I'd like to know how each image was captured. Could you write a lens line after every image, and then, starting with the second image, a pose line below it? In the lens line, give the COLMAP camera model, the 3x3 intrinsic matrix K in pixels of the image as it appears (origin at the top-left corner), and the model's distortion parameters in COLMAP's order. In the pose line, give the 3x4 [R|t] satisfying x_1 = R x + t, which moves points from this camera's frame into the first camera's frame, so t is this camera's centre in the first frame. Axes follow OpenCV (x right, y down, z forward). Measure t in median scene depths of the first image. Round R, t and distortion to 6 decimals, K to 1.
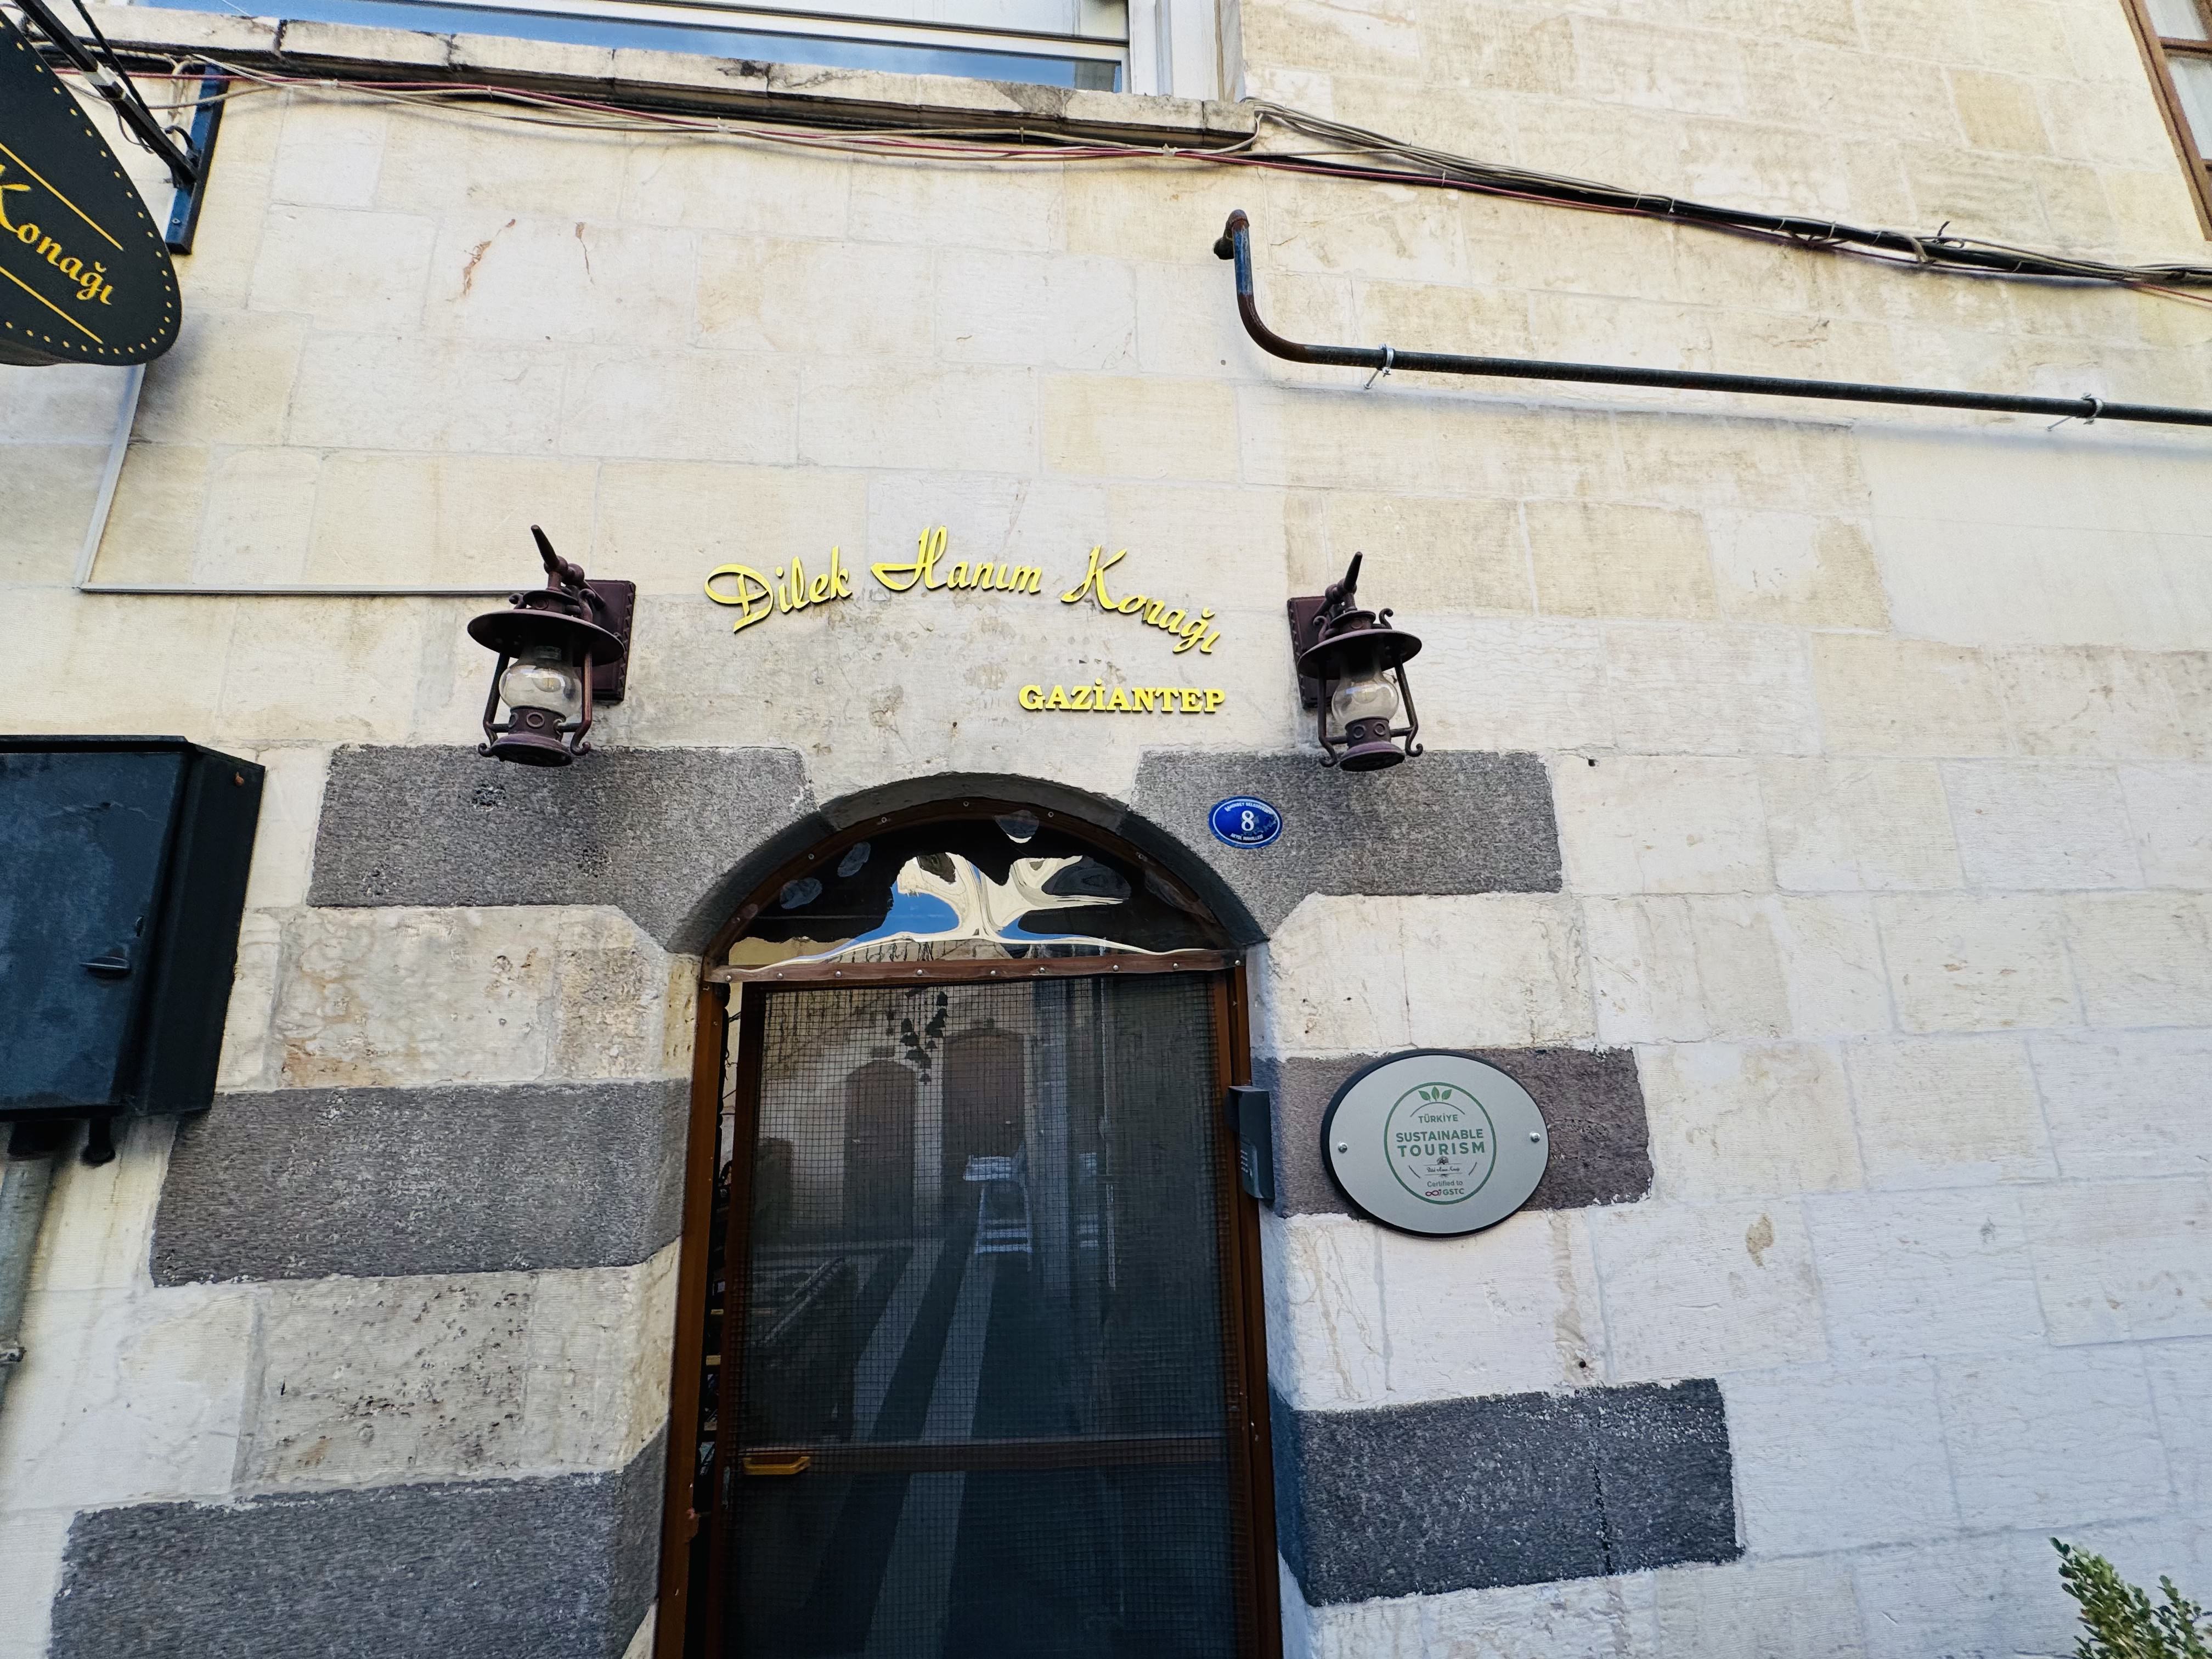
lens RADIAL K [[884.6, 0, 1101.9], [0, 884.6, 828.0], [0, 0, 1]] dist [-0.003736, 0.000534]
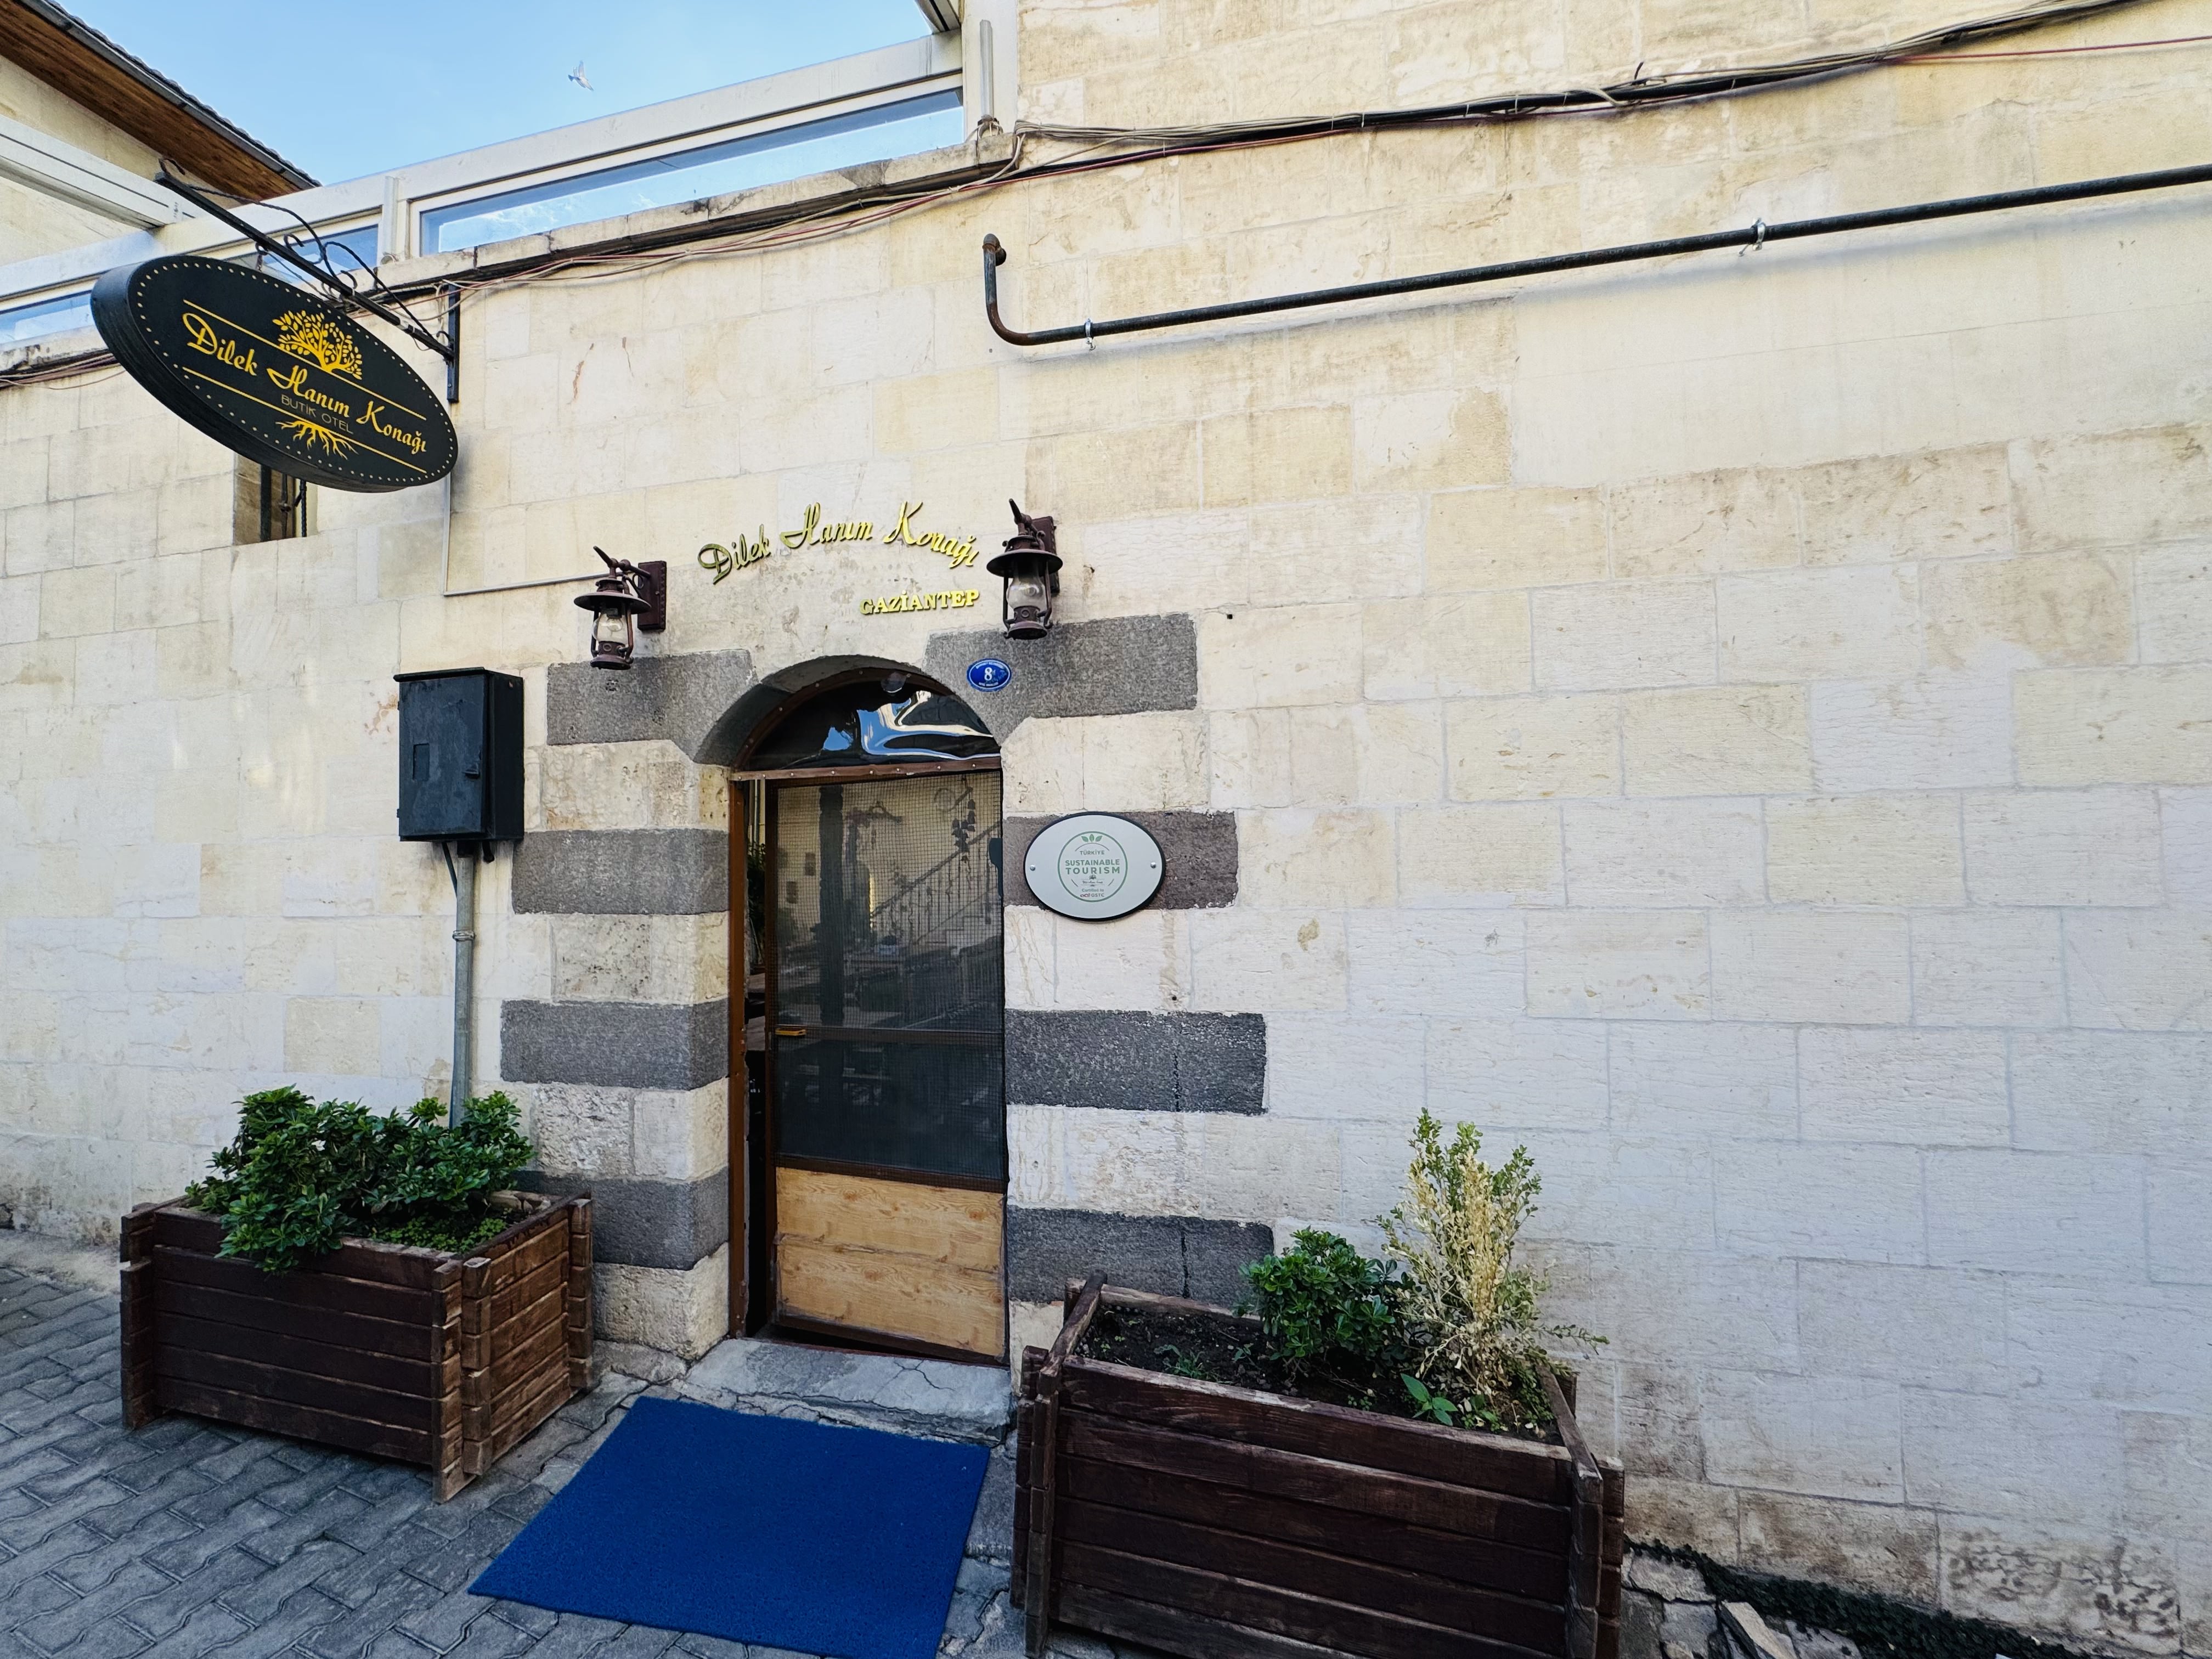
lens RADIAL K [[884.6, 0, 1100.2], [0, 884.6, 828.2], [0, 0, 1]] dist [-0.003736, 0.000534]
pose [[0.945529, -0.002930, -0.325523, 0.877991], [0.060332, 0.984214, 0.166383, 0.012633], [0.319897, -0.176960, 0.930780, -0.480087]]
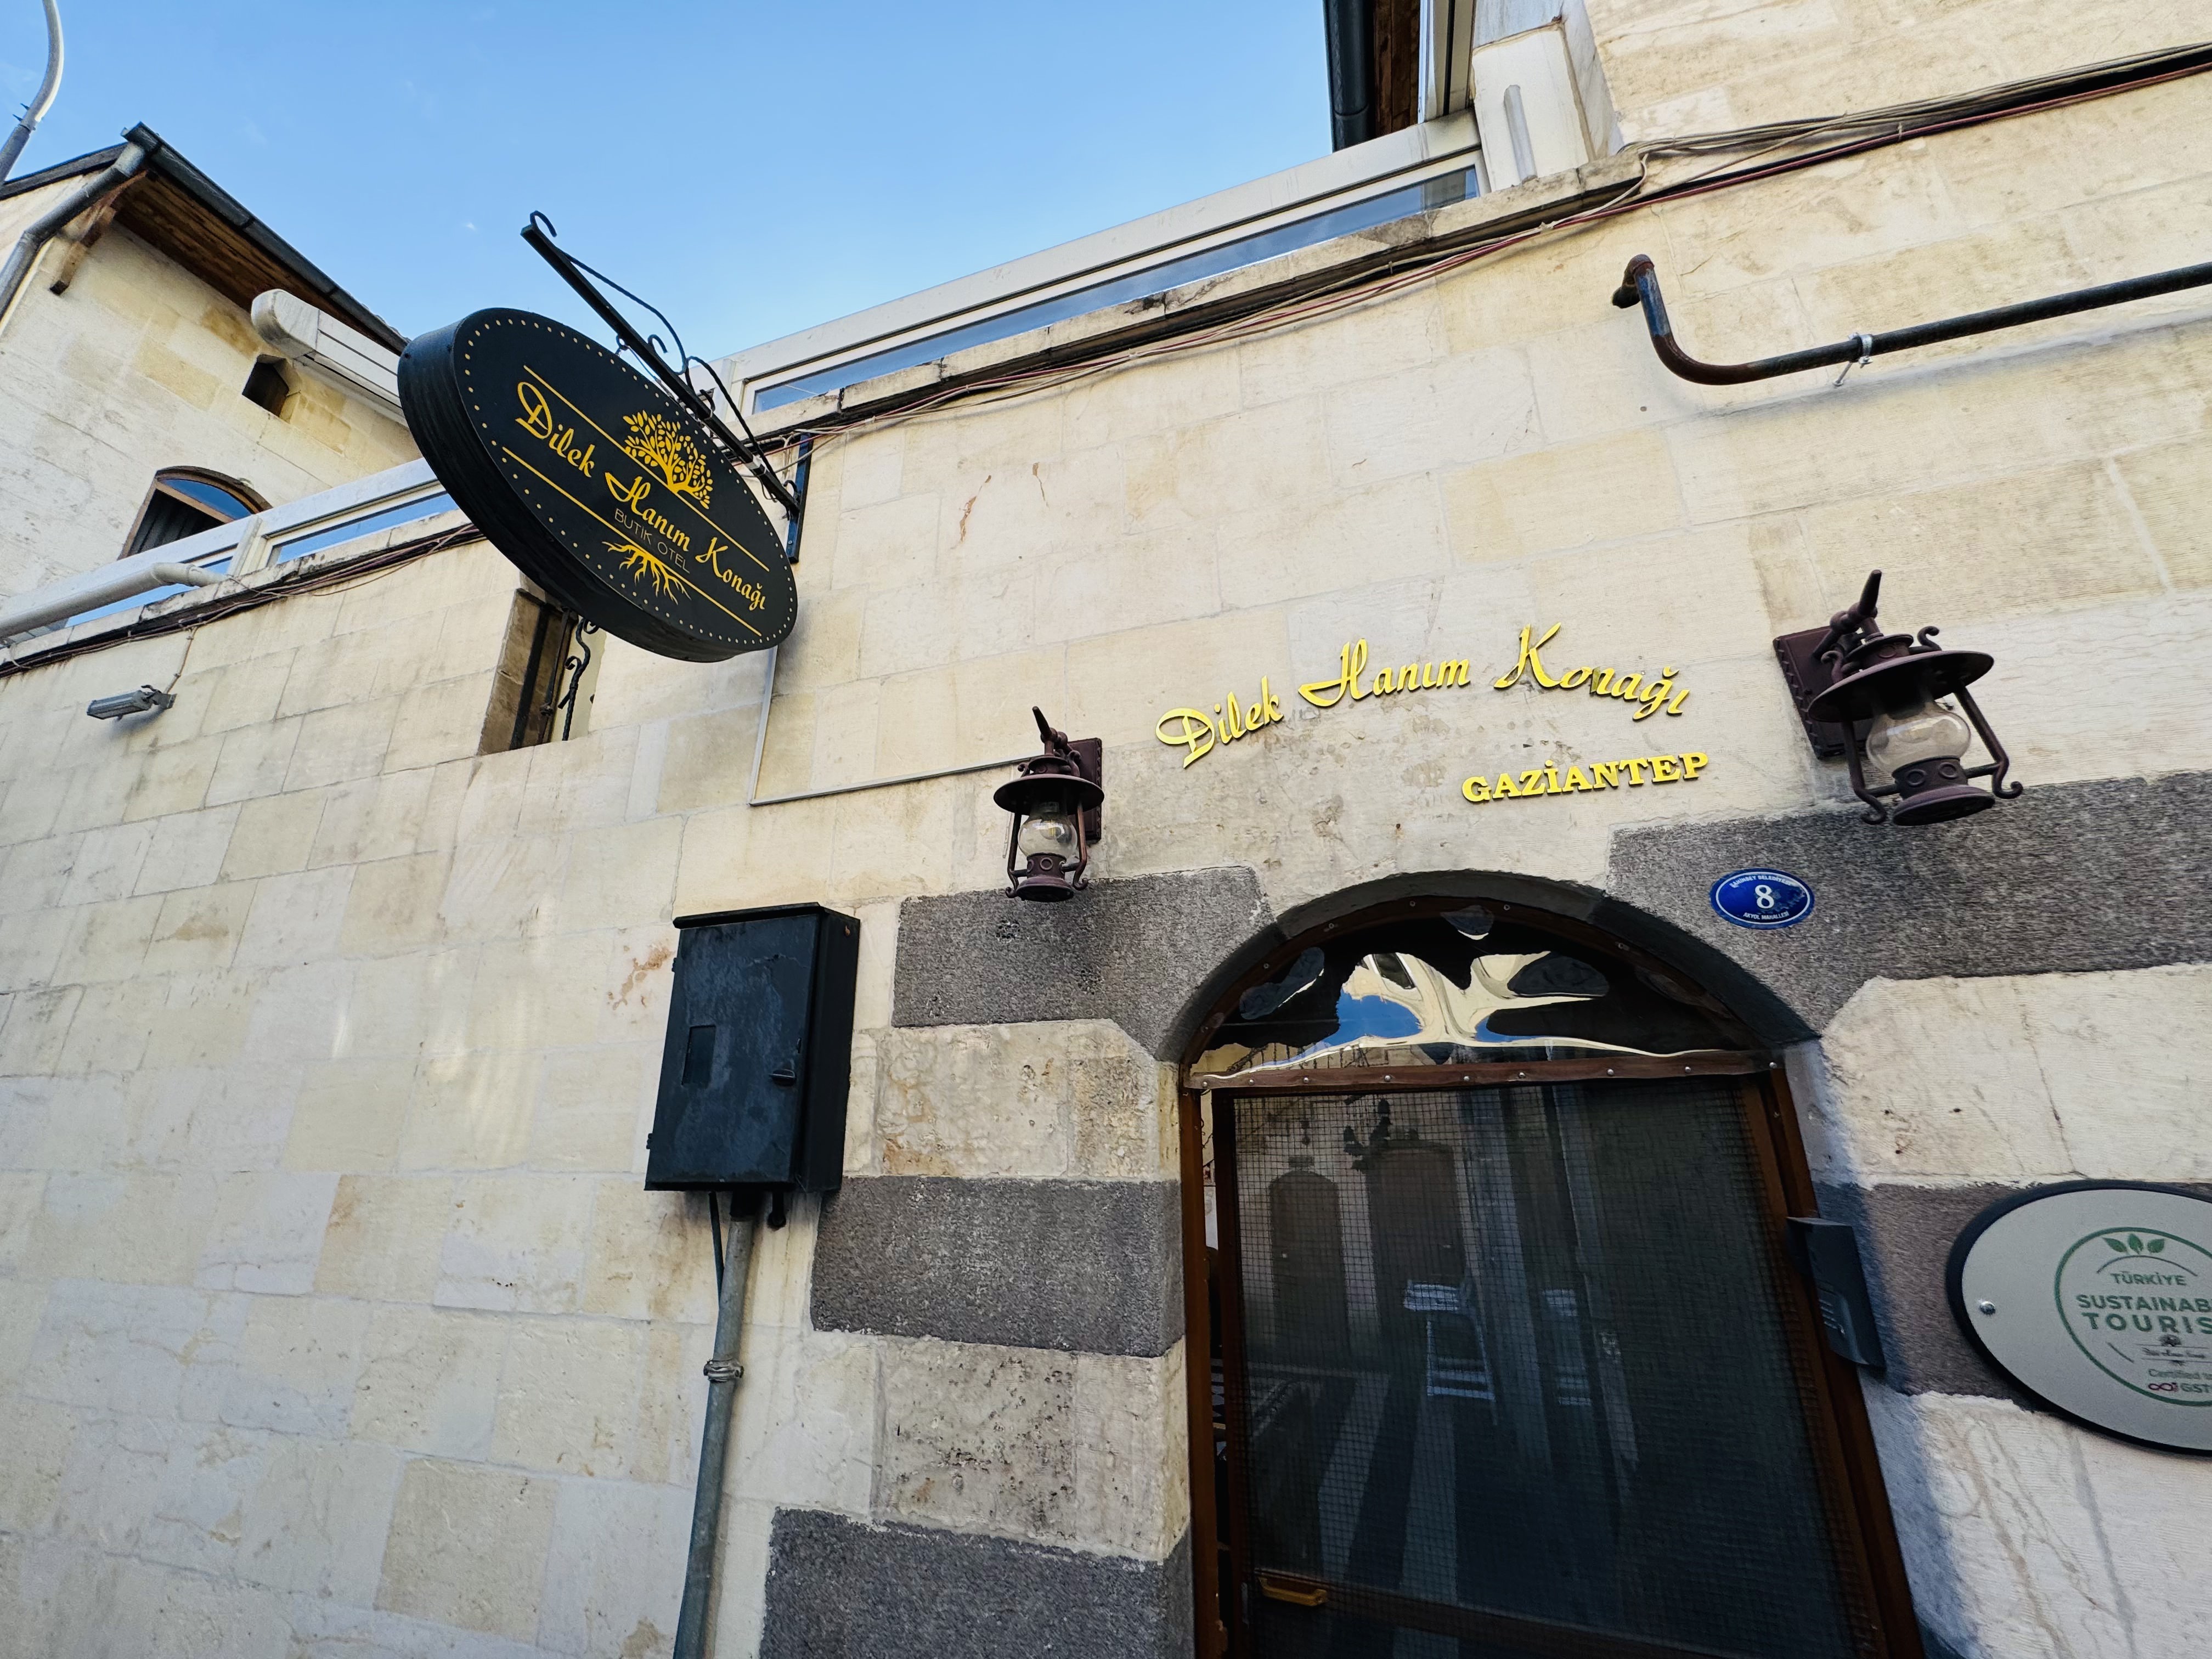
lens RADIAL K [[884.6, 0, 1102.7], [0, 884.6, 827.9], [0, 0, 1]] dist [-0.003736, 0.000534]
pose [[0.907910, -0.117008, -0.402503, -0.066370], [0.070521, 0.989200, -0.128491, -0.009192], [0.413190, 0.088273, 0.906356, -0.052252]]
